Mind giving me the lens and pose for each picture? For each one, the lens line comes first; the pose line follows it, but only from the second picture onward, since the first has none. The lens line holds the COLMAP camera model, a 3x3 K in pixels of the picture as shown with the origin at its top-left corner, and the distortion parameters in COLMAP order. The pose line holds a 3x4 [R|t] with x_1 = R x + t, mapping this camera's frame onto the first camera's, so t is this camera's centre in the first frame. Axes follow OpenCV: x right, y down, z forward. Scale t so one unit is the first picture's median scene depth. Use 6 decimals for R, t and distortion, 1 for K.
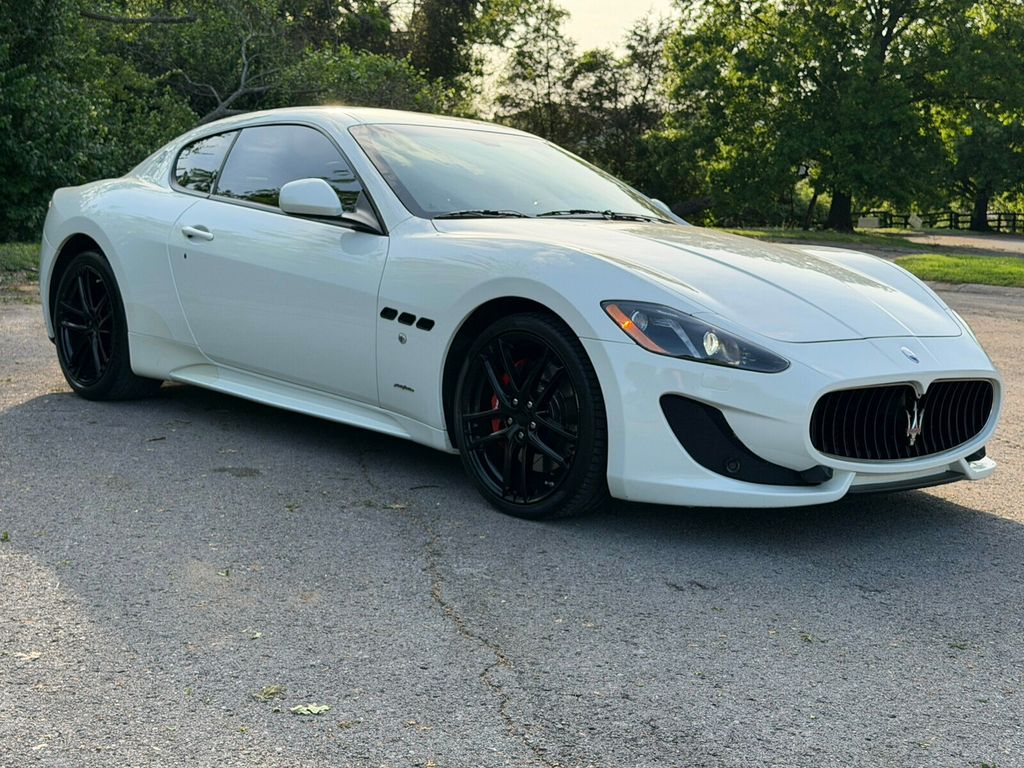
lens RADIAL K [[1495.4, 0, 512.0], [0, 1495.4, 384.0], [0, 0, 1]] dist [0.189584, -0.331456]
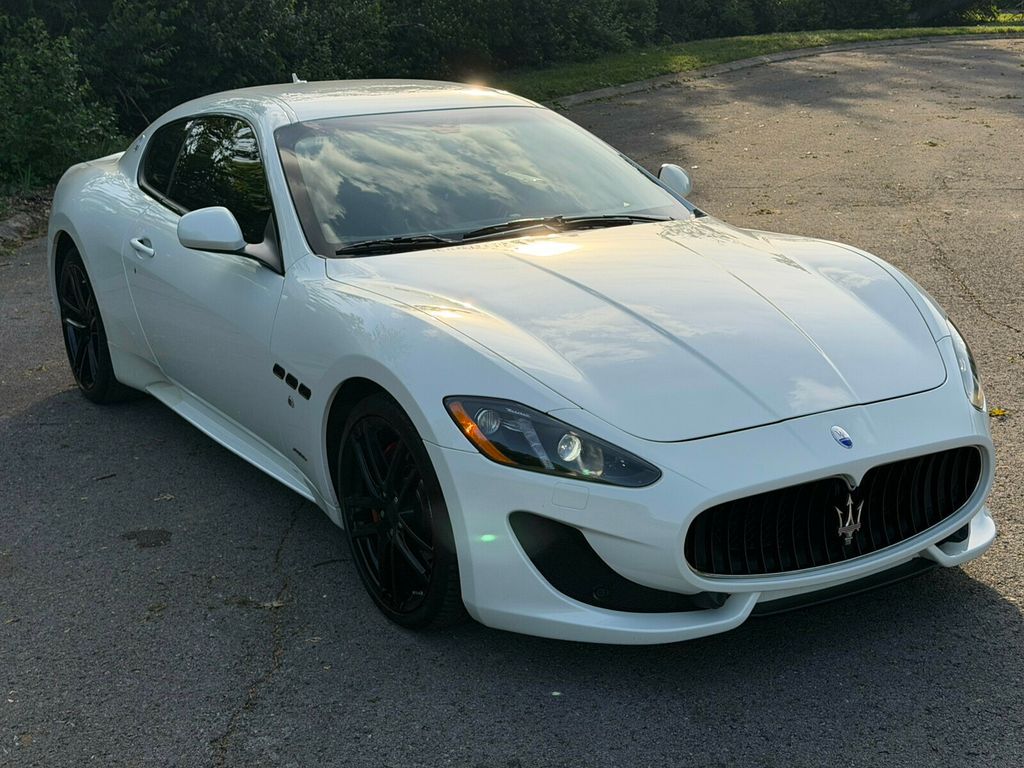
lens RADIAL K [[1495.4, 0, 512.0], [0, 1495.4, 384.0], [0, 0, 1]] dist [0.189584, -0.331456]
pose [[0.979029, -0.022709, -0.202451, 0.237117], [0.049269, 0.990661, 0.127136, -0.148811], [0.197673, -0.134445, 0.971005, 0.167550]]
